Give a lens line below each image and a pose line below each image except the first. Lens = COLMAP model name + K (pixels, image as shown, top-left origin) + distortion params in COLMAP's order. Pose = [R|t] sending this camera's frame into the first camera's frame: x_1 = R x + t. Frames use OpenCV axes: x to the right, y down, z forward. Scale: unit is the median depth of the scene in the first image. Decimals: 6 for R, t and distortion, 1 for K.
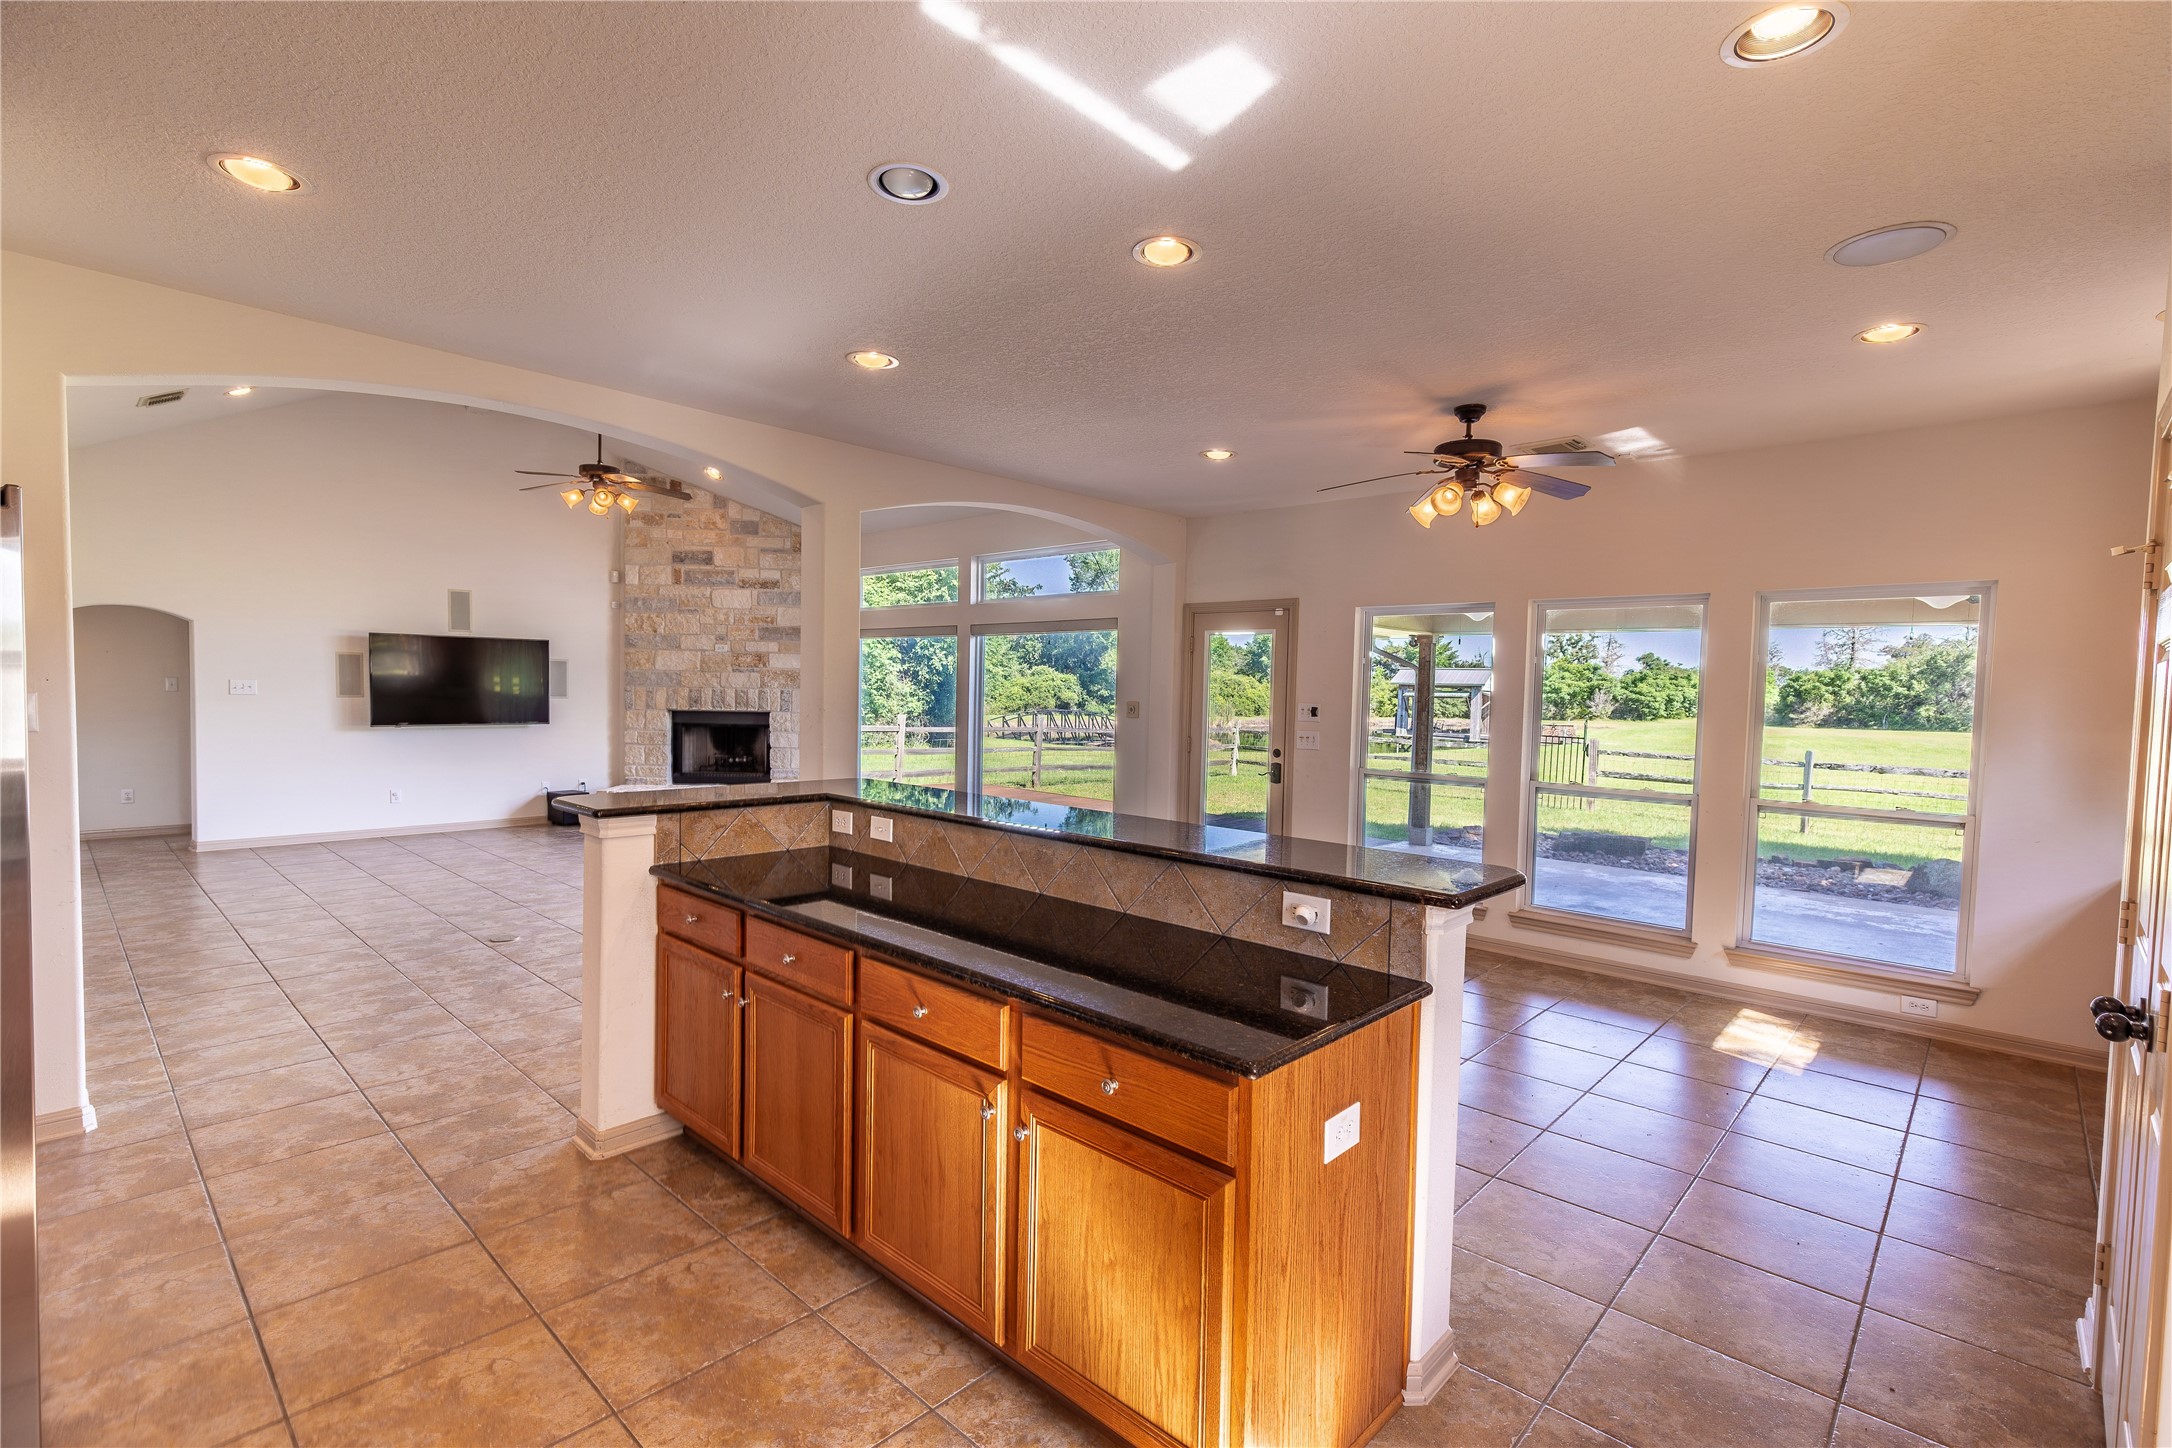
lens RADIAL K [[997.7, 0, 1138.8], [0, 997.7, 730.7], [0, 0, 1]] dist [0.000868, -0.000036]
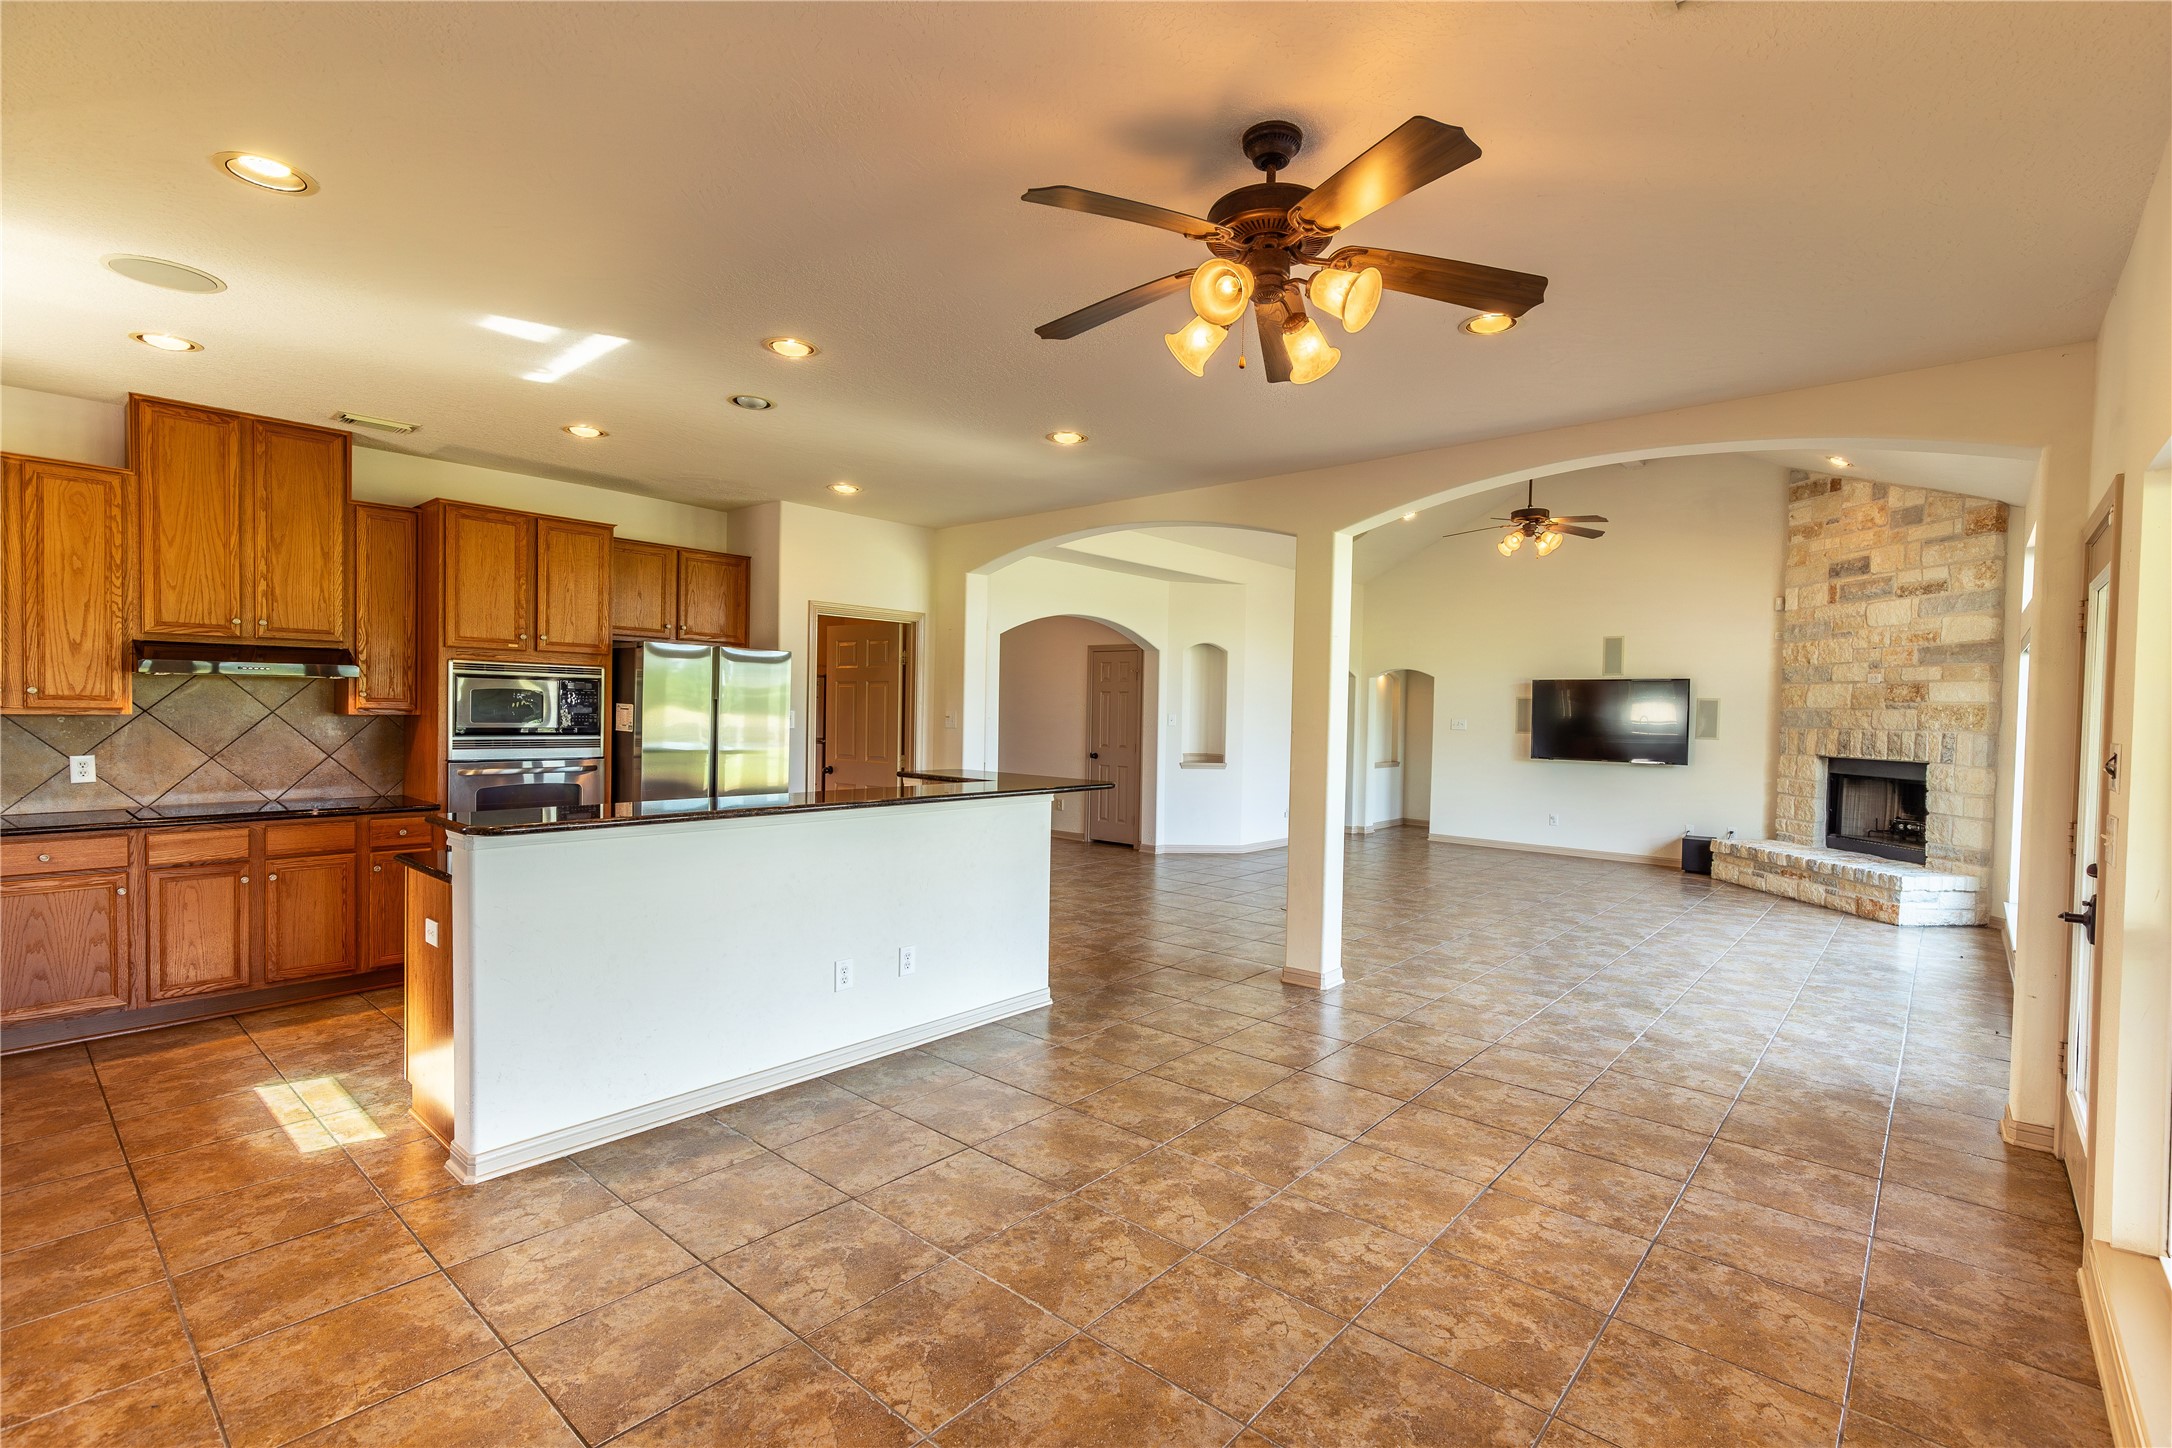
lens RADIAL K [[979.1, 0, 1089.9], [0, 979.1, 732.7], [0, 0, 1]] dist [-0.000049, -0.000179]
pose [[0.011699, 0.005410, -0.999917, 0.336717], [-0.061002, 0.998127, 0.004686, -0.007024], [0.998069, 0.060942, 0.012007, 0.386798]]
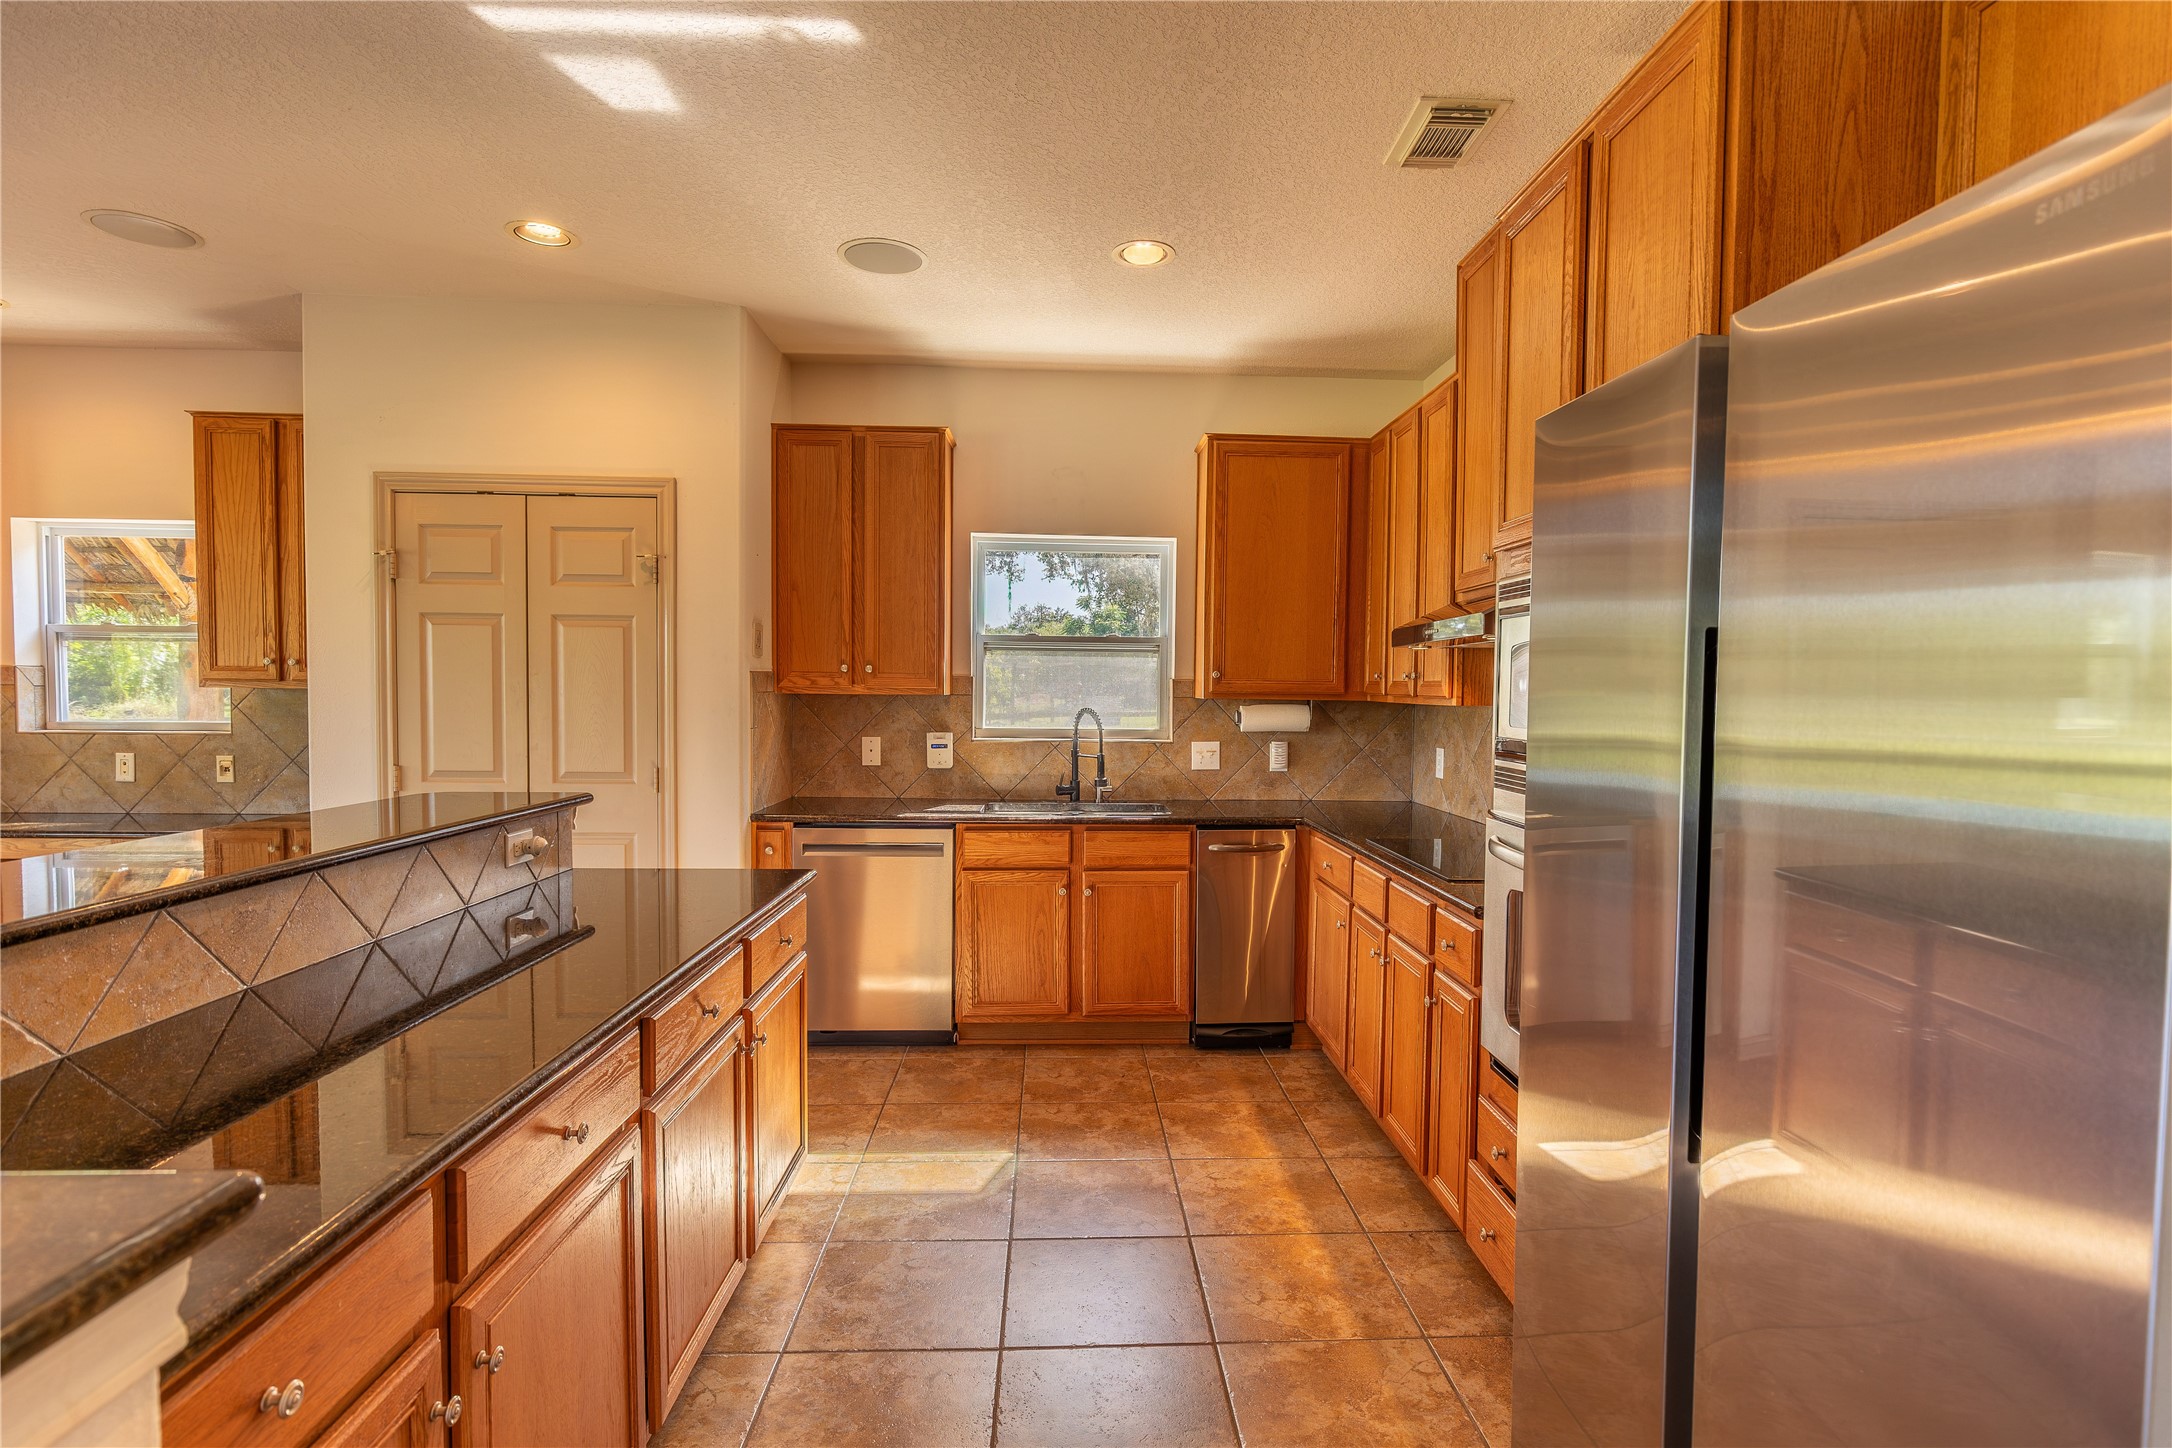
lens RADIAL K [[1119.6, 0, 1086.0], [0, 1119.6, 724.0], [0, 0, 1]] dist [0.000928, 0.000140]
pose [[-0.691865, -0.052217, 0.720136, -0.243350], [0.006322, 0.996905, 0.078359, -0.007948], [-0.721999, 0.058766, -0.689394, 0.306133]]
